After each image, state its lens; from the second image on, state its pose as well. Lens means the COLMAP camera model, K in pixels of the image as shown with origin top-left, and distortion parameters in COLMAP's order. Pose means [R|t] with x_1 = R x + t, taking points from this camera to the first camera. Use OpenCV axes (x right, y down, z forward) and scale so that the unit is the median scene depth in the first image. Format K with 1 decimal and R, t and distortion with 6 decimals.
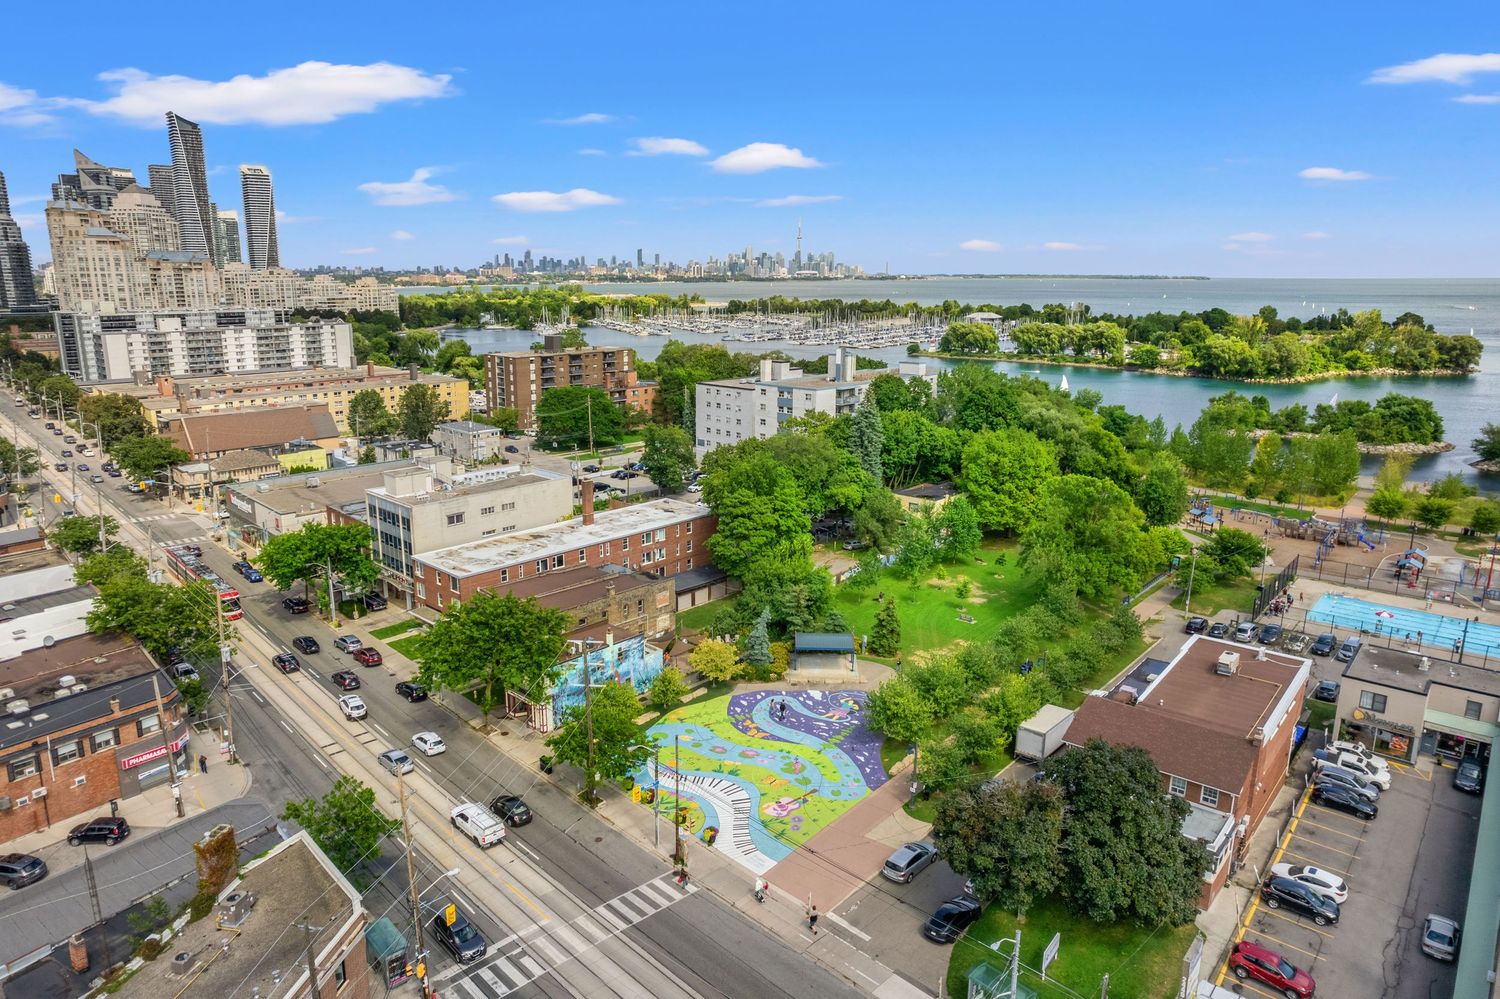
lens RADIAL K [[973.0, 0, 751.4], [0, 973.0, 498.6], [0, 0, 1]] dist [0.000840, 0.003093]
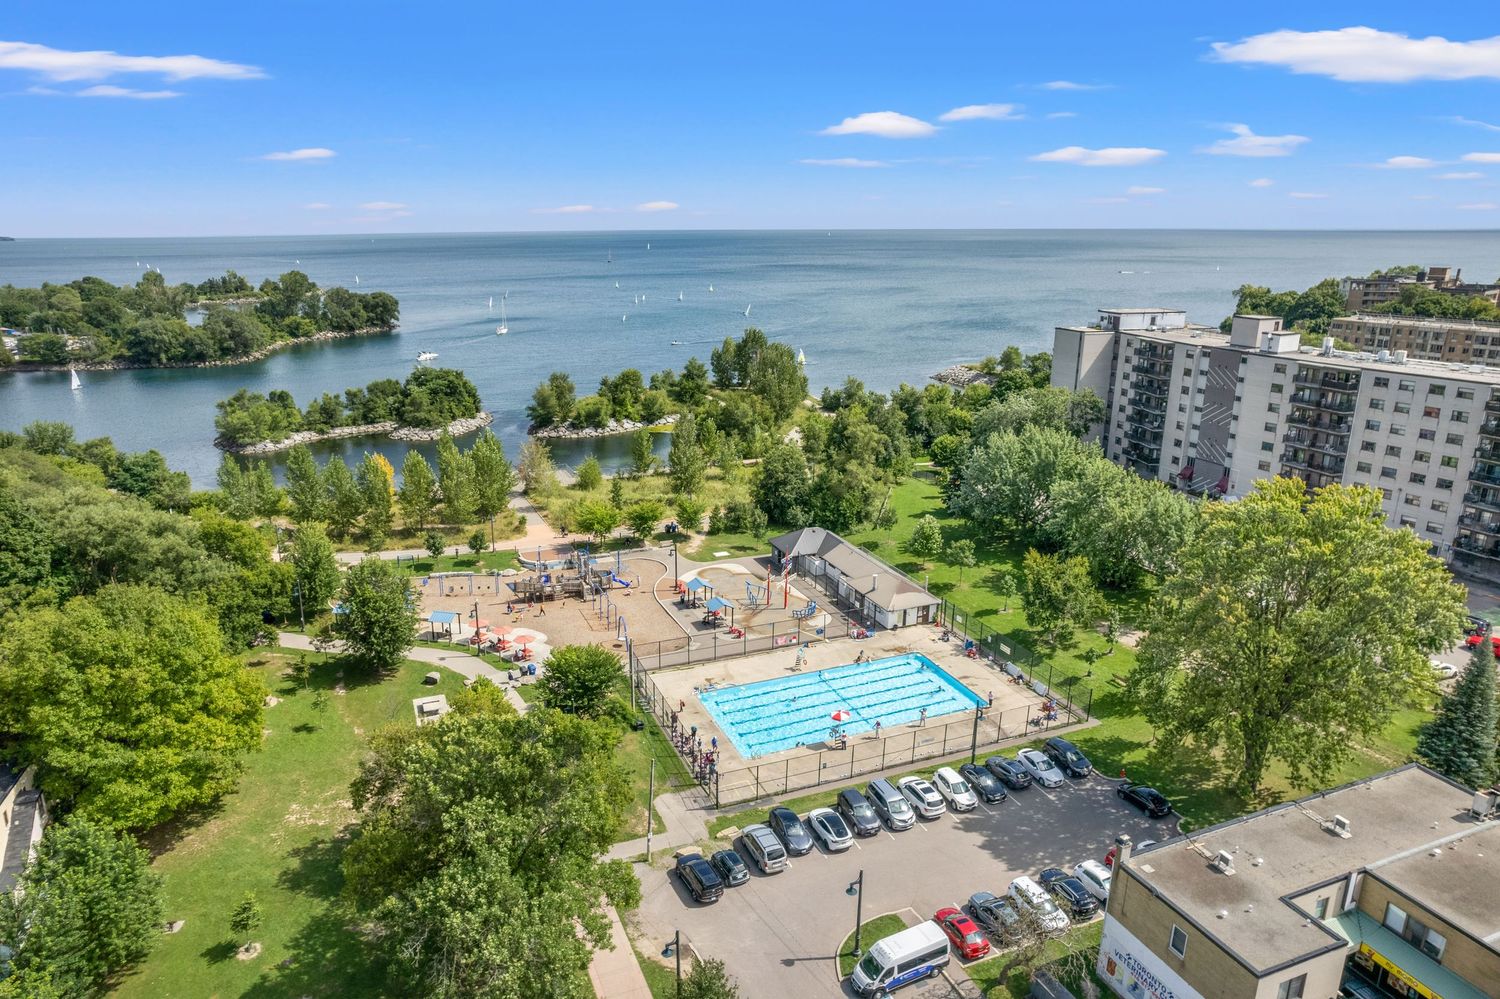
lens RADIAL K [[973.0, 0, 748.6], [0, 973.0, 499.2], [0, 0, 1]] dist [0.000840, 0.003093]
pose [[0.484193, -0.246782, 0.839438, 0.015457], [0.212528, 0.963839, 0.160767, -0.043292], [-0.848758, 0.100562, 0.519132, 0.180068]]
